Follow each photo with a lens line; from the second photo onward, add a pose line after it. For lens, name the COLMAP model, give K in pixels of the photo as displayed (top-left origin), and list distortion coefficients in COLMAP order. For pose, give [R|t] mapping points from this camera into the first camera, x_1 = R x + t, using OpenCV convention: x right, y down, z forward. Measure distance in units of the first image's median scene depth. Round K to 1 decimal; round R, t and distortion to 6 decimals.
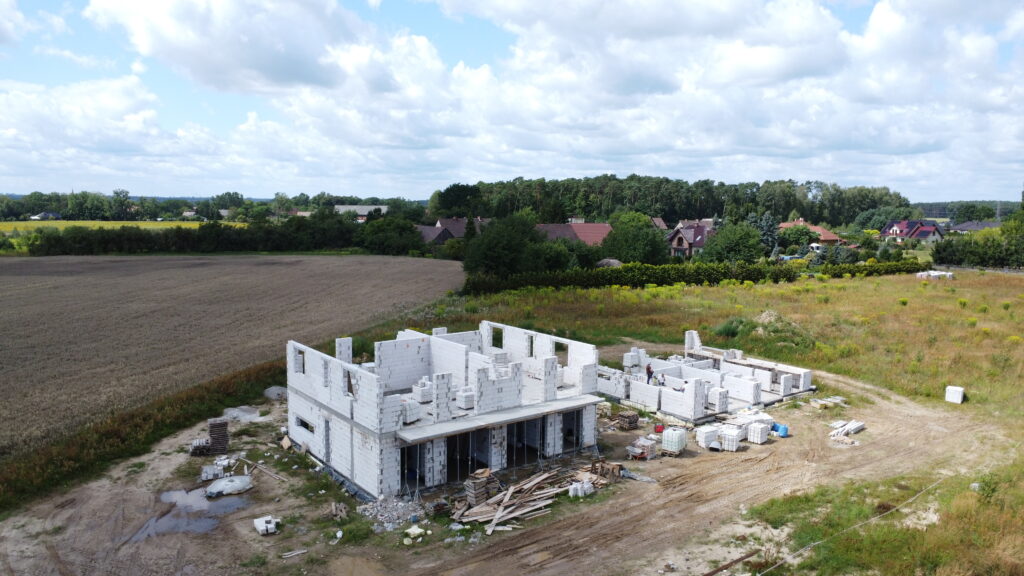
lens RADIAL K [[743.3, 0, 511.8], [0, 743.3, 288.6], [0, 0, 1]] dist [-0.025652, -0.013881]
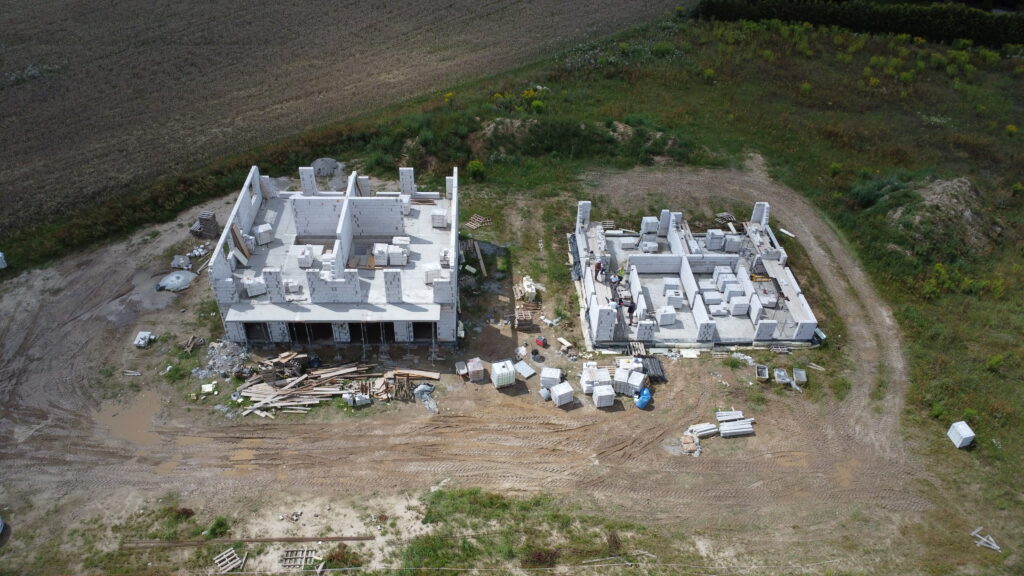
lens RADIAL K [[743.3, 0, 509.6], [0, 743.3, 285.7], [0, 0, 1]] dist [-0.025652, -0.013881]
pose [[0.817460, 0.376482, -0.435913, 0.545555], [-0.085135, 0.827477, 0.555009, -0.406414], [0.569659, -0.416586, 0.708481, 0.283305]]
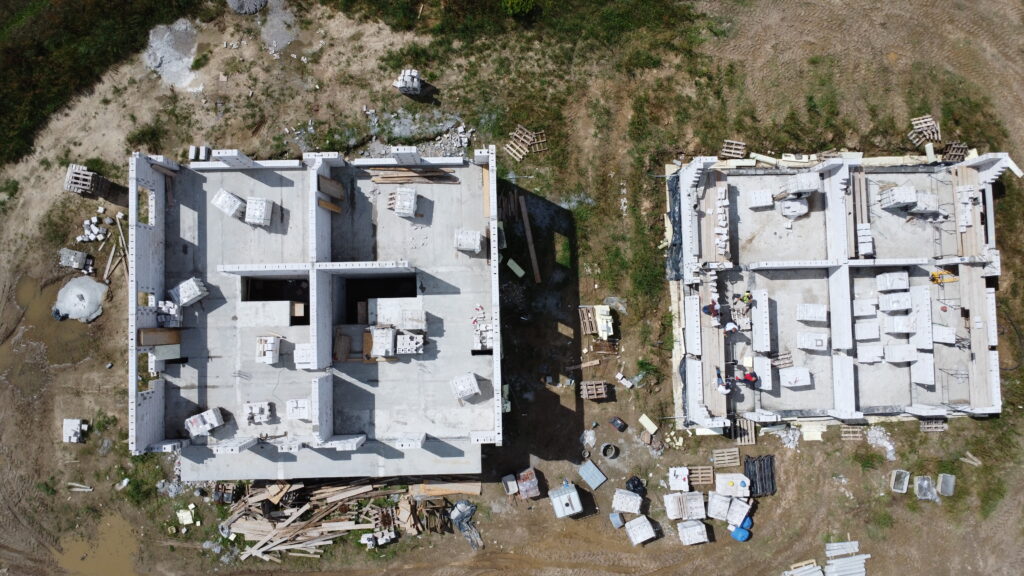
lens RADIAL K [[743.3, 0, 517.3], [0, 743.3, 289.2], [0, 0, 1]] dist [-0.025652, -0.013881]
pose [[0.809981, 0.586255, -0.015343, 0.050304], [-0.090406, 0.150671, 0.984442, -0.518945], [0.579446, -0.795992, 0.175041, 0.877811]]
